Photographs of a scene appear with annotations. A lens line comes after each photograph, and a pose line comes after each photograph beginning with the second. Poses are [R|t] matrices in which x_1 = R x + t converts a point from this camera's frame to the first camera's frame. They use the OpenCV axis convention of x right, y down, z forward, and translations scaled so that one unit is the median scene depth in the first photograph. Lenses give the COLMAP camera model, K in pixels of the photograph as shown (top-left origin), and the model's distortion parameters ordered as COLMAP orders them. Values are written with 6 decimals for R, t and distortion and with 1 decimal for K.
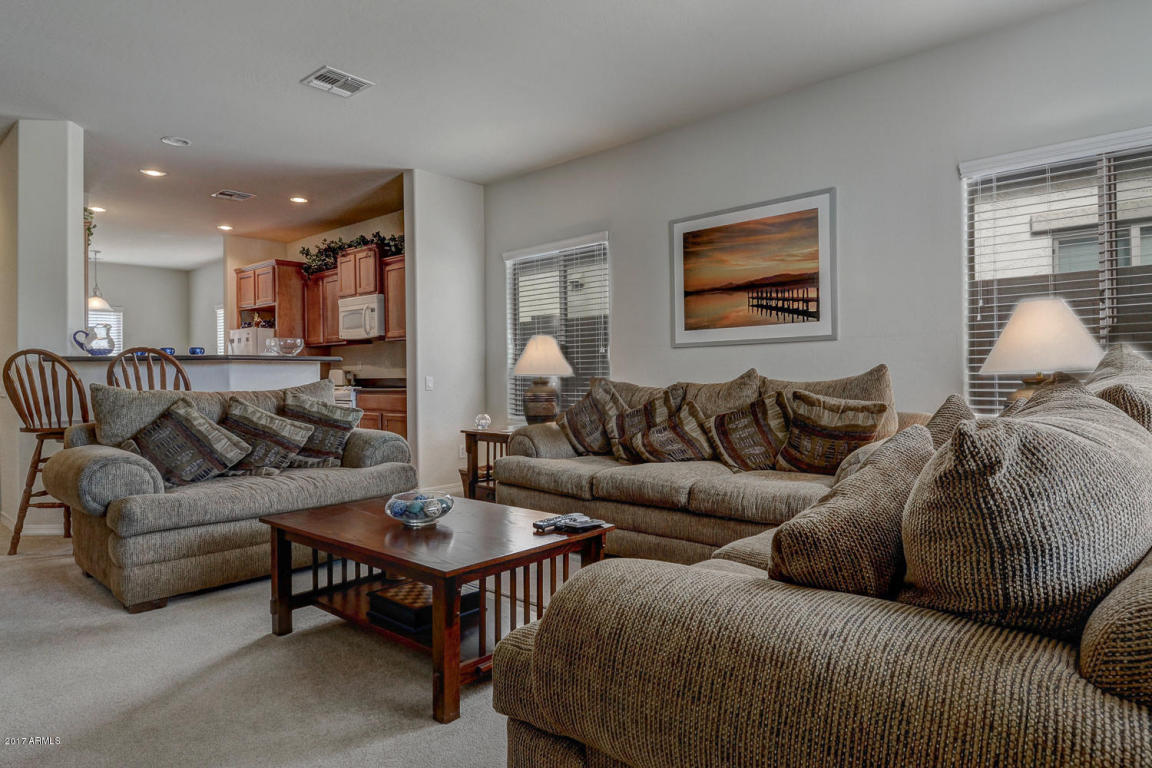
lens RADIAL K [[666.9, 0, 574.4], [0, 666.9, 363.7], [0, 0, 1]] dist [-0.002472, -0.000243]
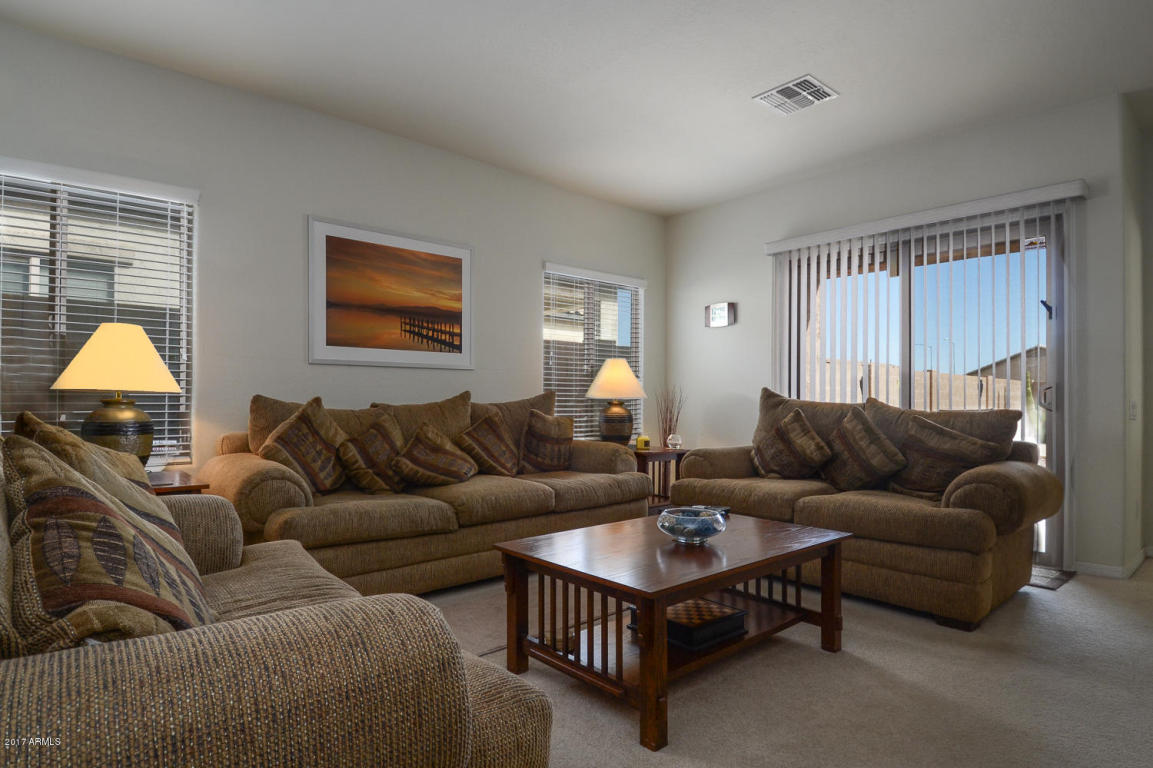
lens RADIAL K [[647.8, 0, 576.5], [0, 647.8, 384.0], [0, 0, 1]] dist [0.061802, -0.052209]
pose [[0.100615, 0.034342, 0.994333, -0.741897], [-0.028233, 0.999100, -0.031650, 0.021969], [-0.994525, -0.024888, 0.101494, 0.644395]]
